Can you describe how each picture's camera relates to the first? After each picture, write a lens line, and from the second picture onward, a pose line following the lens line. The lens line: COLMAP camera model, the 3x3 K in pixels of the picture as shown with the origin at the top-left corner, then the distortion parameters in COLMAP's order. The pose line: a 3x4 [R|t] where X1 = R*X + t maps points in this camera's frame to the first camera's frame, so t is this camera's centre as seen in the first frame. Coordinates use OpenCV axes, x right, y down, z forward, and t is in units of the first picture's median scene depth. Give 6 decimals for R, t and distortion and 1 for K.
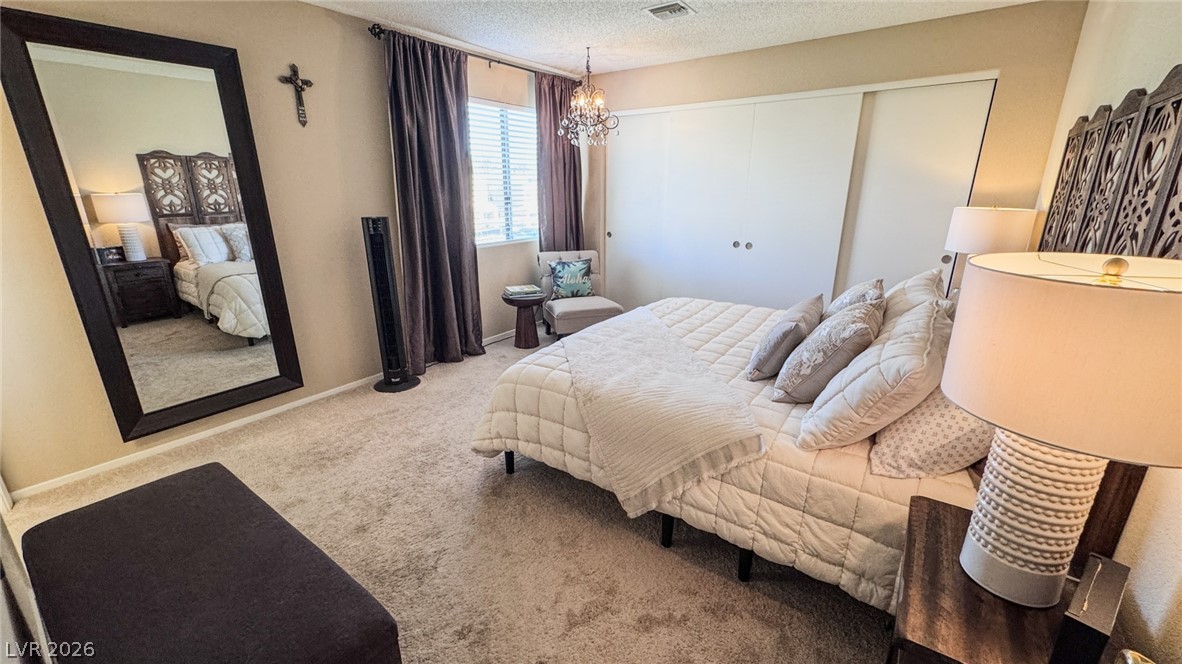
lens RADIAL K [[472.2, 0, 591.0], [0, 472.2, 332.0], [0, 0, 1]] dist [-0.002511, -0.000262]
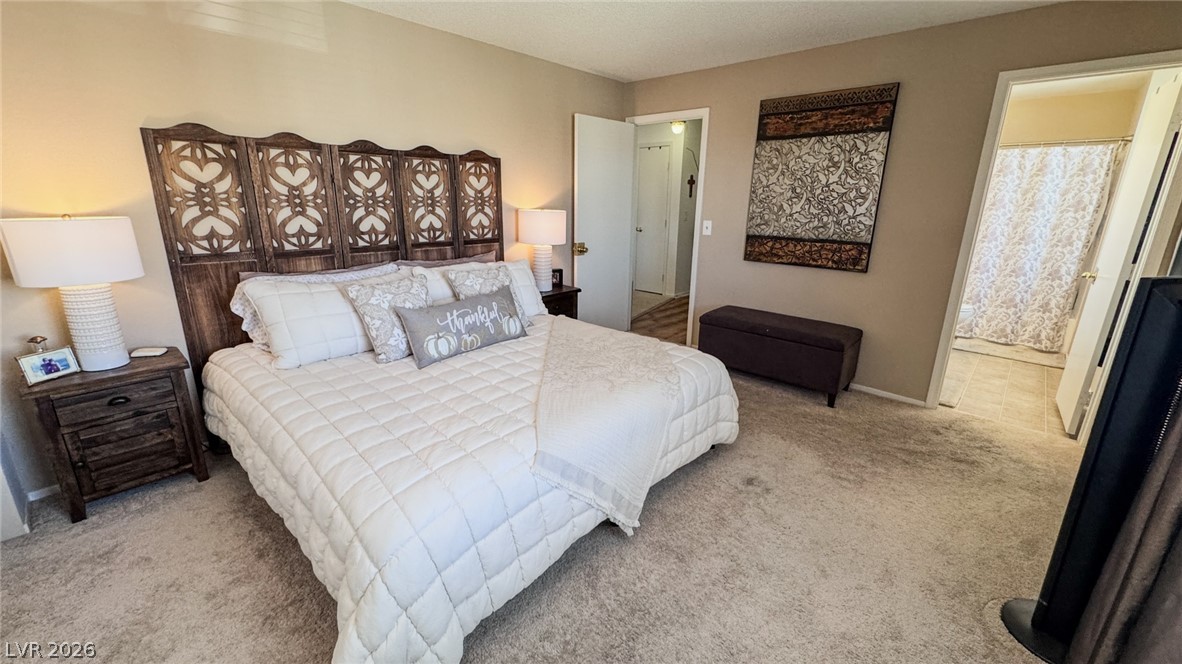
lens RADIAL K [[472.2, 0, 591.0], [0, 472.2, 332.0], [0, 0, 1]] dist [-0.002511, -0.000262]
pose [[-0.993468, -0.044608, 0.105032, 0.007834], [0.020453, 0.835915, 0.548478, -0.456880], [-0.112265, 0.547043, -0.829542, 1.476369]]
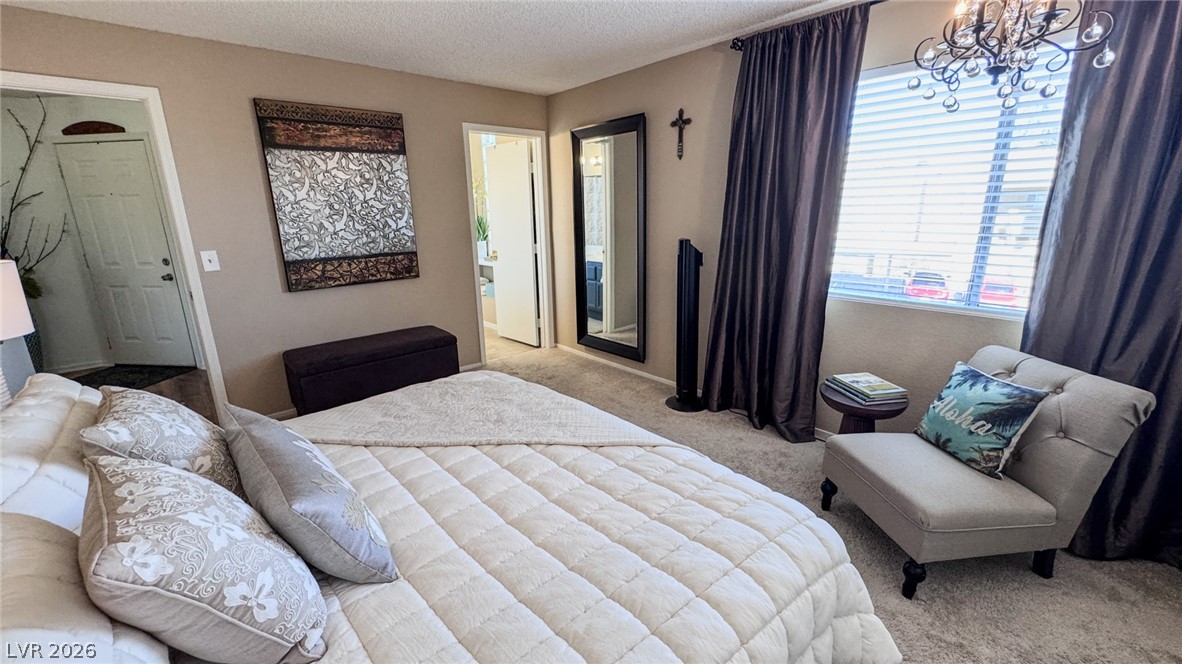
lens RADIAL K [[472.2, 0, 591.0], [0, 472.2, 332.0], [0, 0, 1]] dist [-0.002511, -0.000262]
pose [[-0.207293, 0.253164, -0.944954, 0.639504], [-0.274167, 0.912192, 0.304530, -0.326590], [0.939075, 0.322202, -0.119682, 1.028393]]
